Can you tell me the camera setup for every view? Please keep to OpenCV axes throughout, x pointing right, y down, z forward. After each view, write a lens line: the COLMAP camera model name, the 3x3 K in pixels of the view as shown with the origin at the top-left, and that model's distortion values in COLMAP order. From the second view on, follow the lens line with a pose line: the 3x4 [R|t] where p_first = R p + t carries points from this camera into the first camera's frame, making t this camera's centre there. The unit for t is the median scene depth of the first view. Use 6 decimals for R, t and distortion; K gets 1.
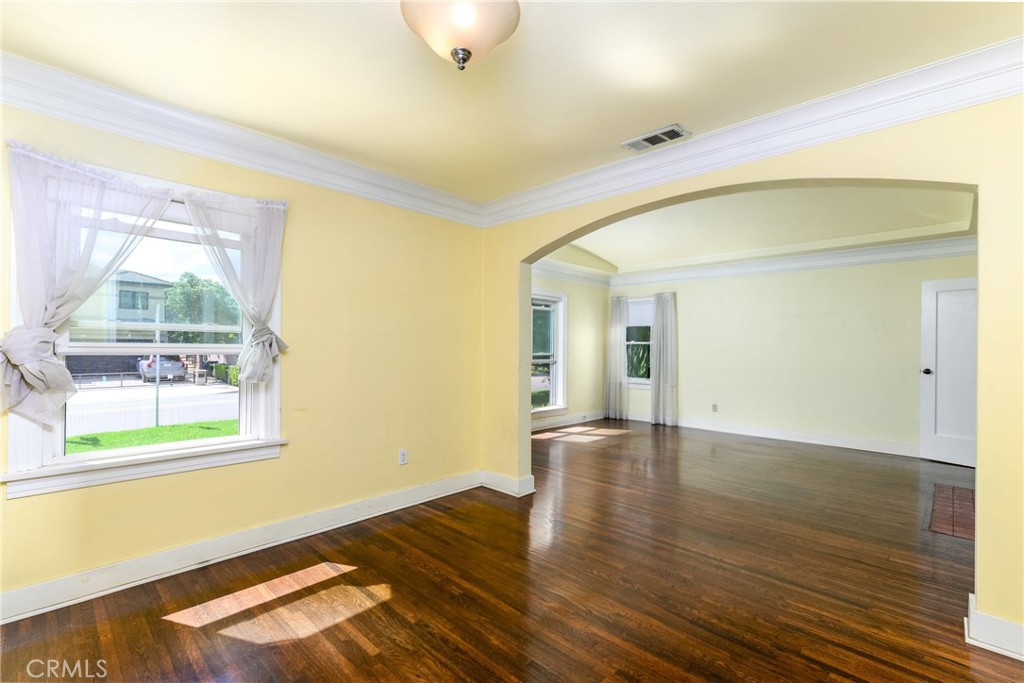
lens RADIAL K [[452.9, 0, 516.7], [0, 452.9, 343.1], [0, 0, 1]] dist [-0.002999, -0.000030]
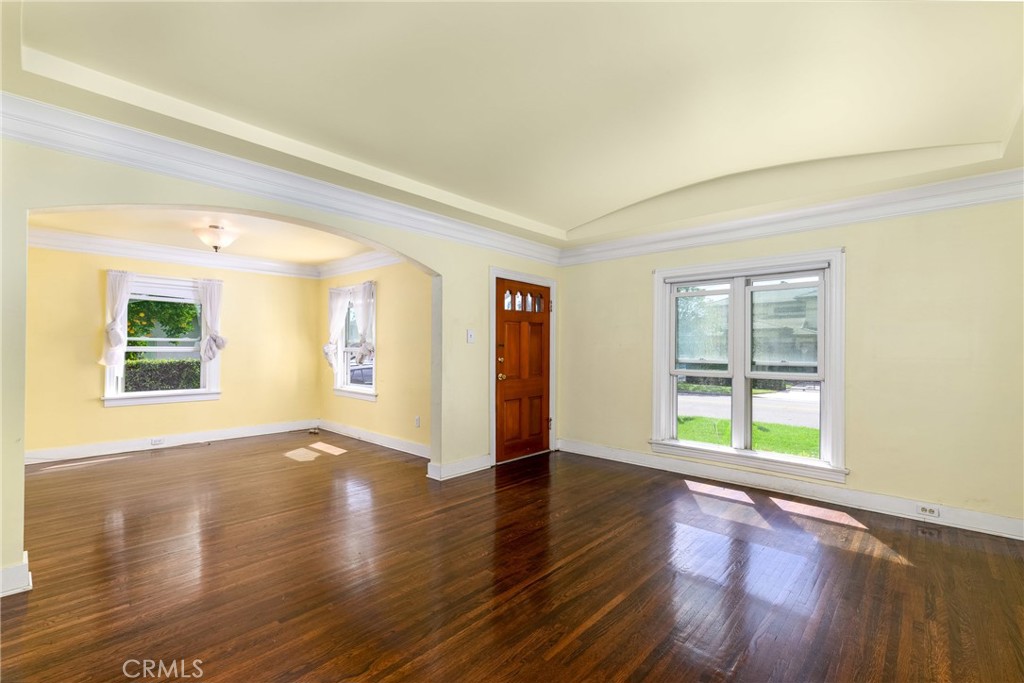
lens RADIAL K [[452.9, 0, 516.2], [0, 452.9, 344.2], [0, 0, 1]] dist [-0.002999, -0.000030]
pose [[0.034164, -0.008153, -0.999383, 1.967466], [0.004065, 0.999960, -0.008019, 0.000960], [0.999408, -0.003788, 0.034196, 1.953502]]
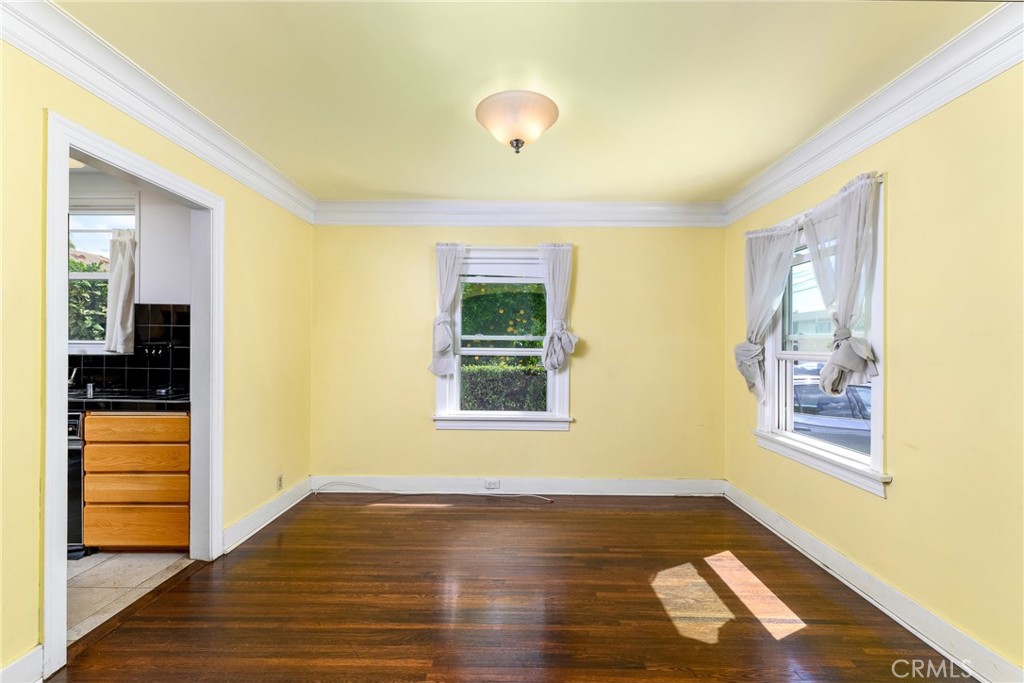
lens RADIAL K [[452.9, 0, 513.3], [0, 452.9, 346.6], [0, 0, 1]] dist [-0.002999, -0.000030]
pose [[-0.723819, -0.005508, -0.689968, 0.591995], [-0.000639, 0.999973, -0.007313, -0.007088], [0.689990, -0.004852, -0.723803, 1.393732]]
